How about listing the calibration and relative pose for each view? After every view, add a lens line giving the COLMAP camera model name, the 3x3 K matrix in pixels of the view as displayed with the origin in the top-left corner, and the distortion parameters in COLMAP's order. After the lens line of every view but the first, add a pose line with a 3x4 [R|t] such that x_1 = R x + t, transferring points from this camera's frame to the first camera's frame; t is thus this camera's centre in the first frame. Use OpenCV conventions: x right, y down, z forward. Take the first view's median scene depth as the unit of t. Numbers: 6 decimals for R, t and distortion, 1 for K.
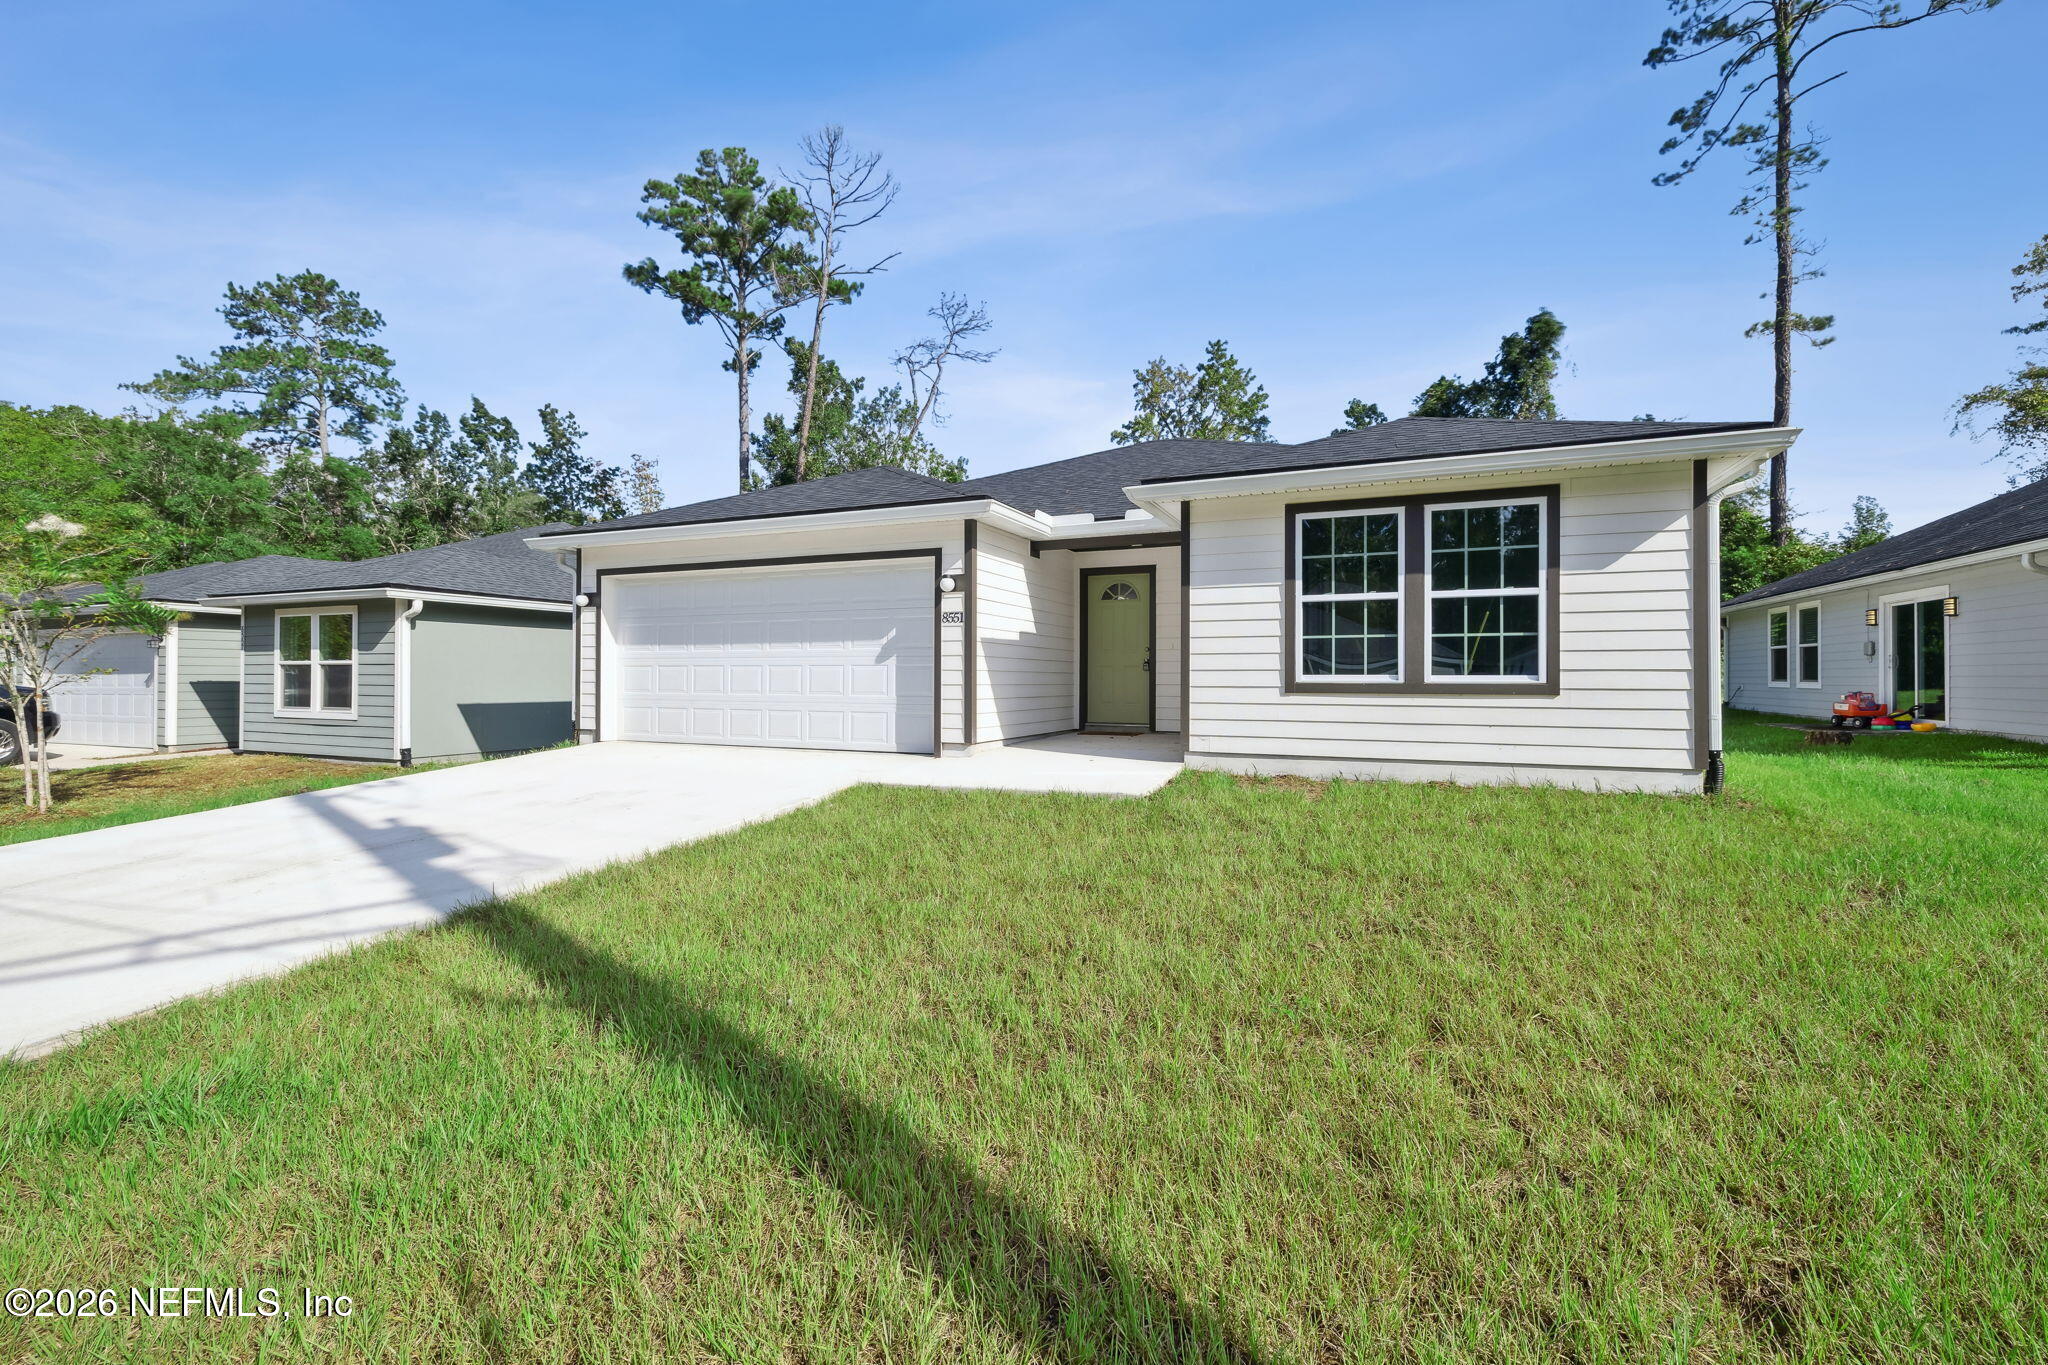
lens RADIAL K [[866.9, 0, 1025.4], [0, 866.9, 677.7], [0, 0, 1]] dist [0.002061, -0.000647]
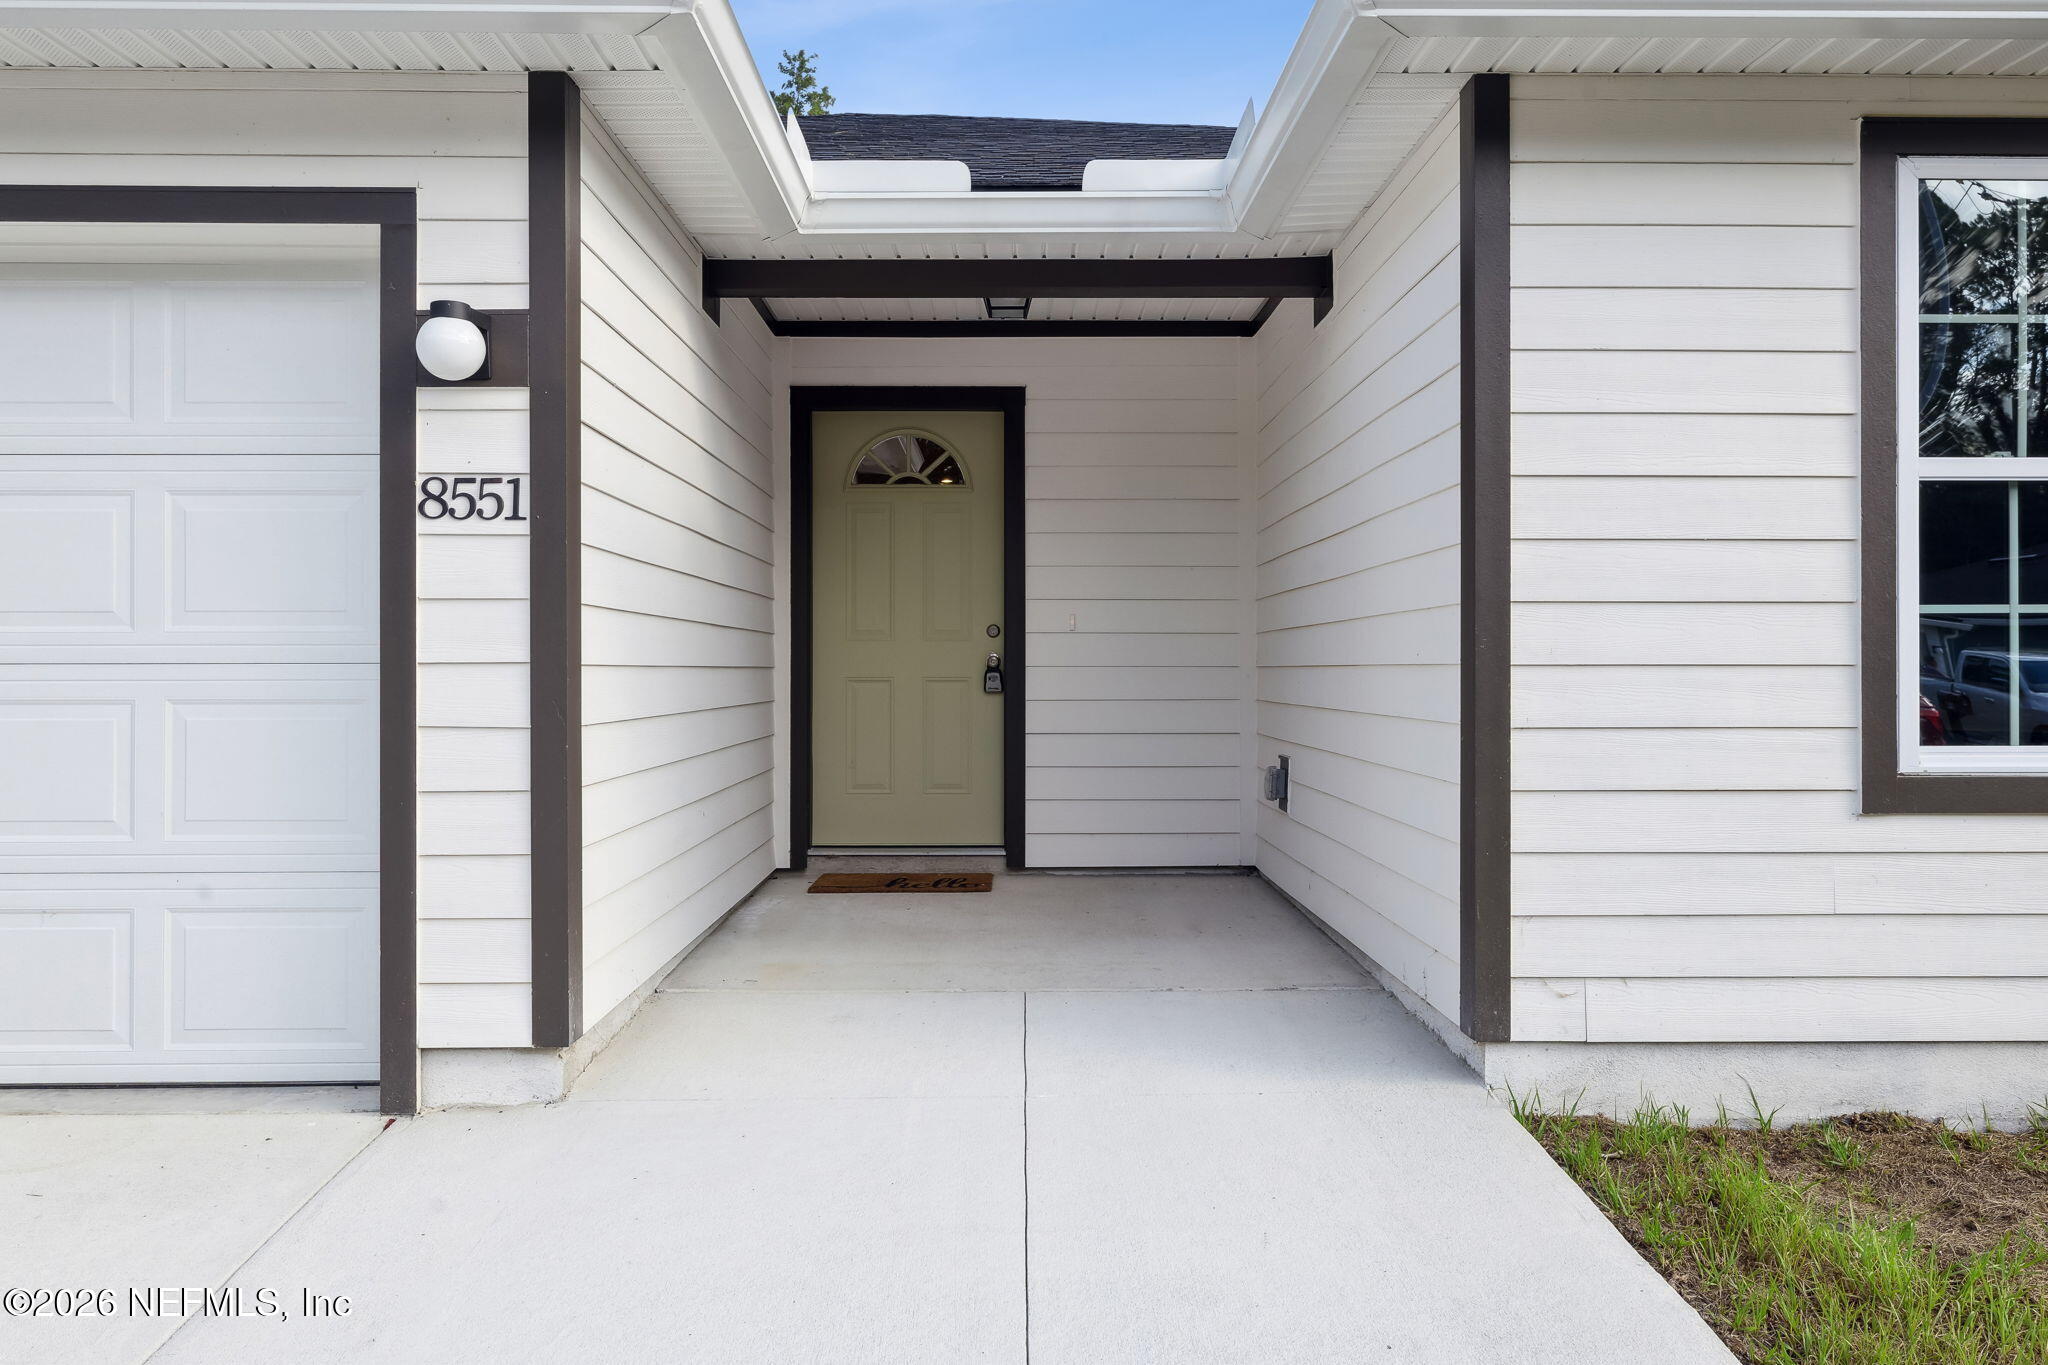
lens RADIAL K [[1439.8, 0, 1026.7], [0, 1439.8, 686.6], [0, 0, 1]] dist [-0.003969, -0.000822]
pose [[0.911812, -0.006535, 0.410555, -0.107894], [0.000557, 0.999892, 0.014679, -0.024867], [-0.410606, -0.013156, 0.911718, 0.597200]]
